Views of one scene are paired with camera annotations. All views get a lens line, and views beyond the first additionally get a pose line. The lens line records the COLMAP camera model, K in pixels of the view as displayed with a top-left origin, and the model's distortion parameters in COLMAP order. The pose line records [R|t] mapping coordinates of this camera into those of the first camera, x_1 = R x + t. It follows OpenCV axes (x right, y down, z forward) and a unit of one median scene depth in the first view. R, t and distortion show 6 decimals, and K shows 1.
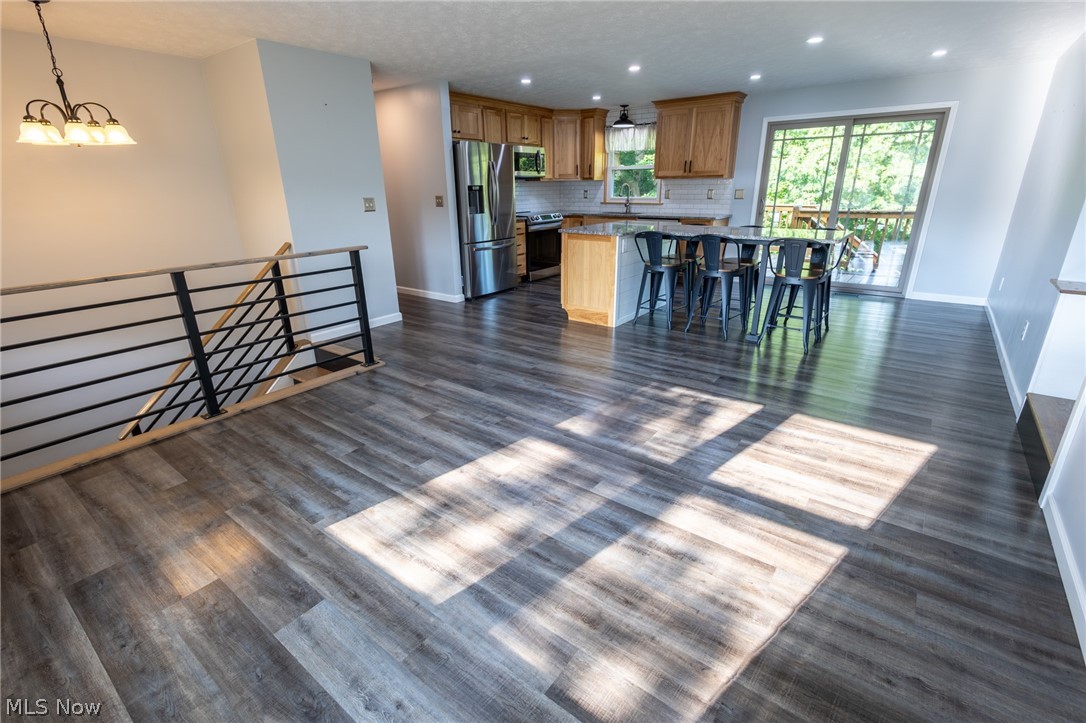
lens RADIAL K [[498.8, 0, 544.3], [0, 498.8, 362.2], [0, 0, 1]] dist [0.004023, -0.000441]
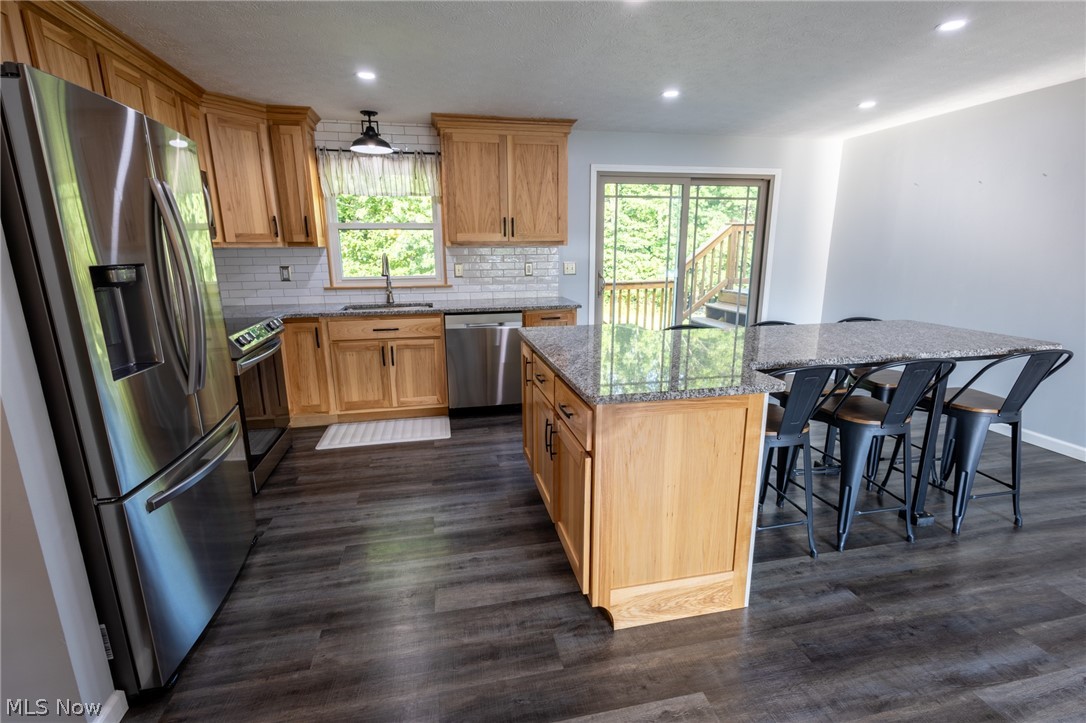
lens RADIAL K [[498.8, 0, 544.3], [0, 498.8, 362.2], [0, 0, 1]] dist [0.004023, -0.000441]
pose [[0.644978, -0.165500, 0.746065, -0.170286], [0.256296, 0.966572, -0.007154, -0.217188], [-0.719941, 0.195828, 0.665835, 0.596954]]
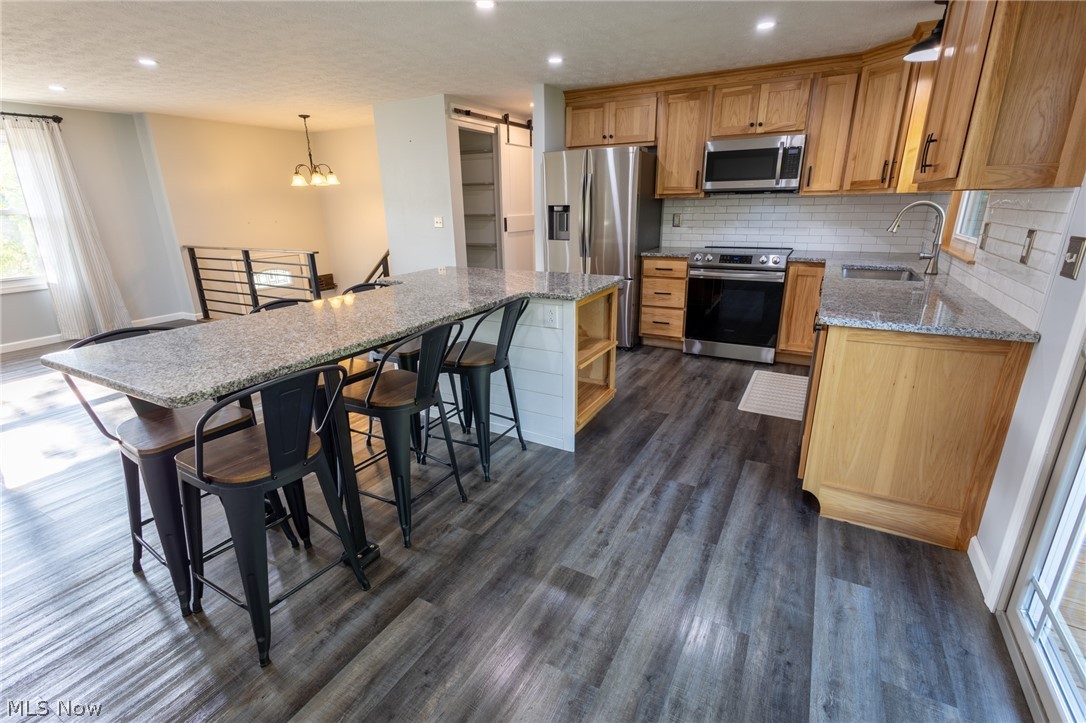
lens RADIAL K [[498.8, 0, 544.3], [0, 498.8, 362.2], [0, 0, 1]] dist [0.004023, -0.000441]
pose [[0.141388, 0.312046, -0.939488, 0.601490], [-0.321289, 0.912114, 0.254601, -0.277357], [0.936367, 0.265849, 0.229219, 0.744693]]
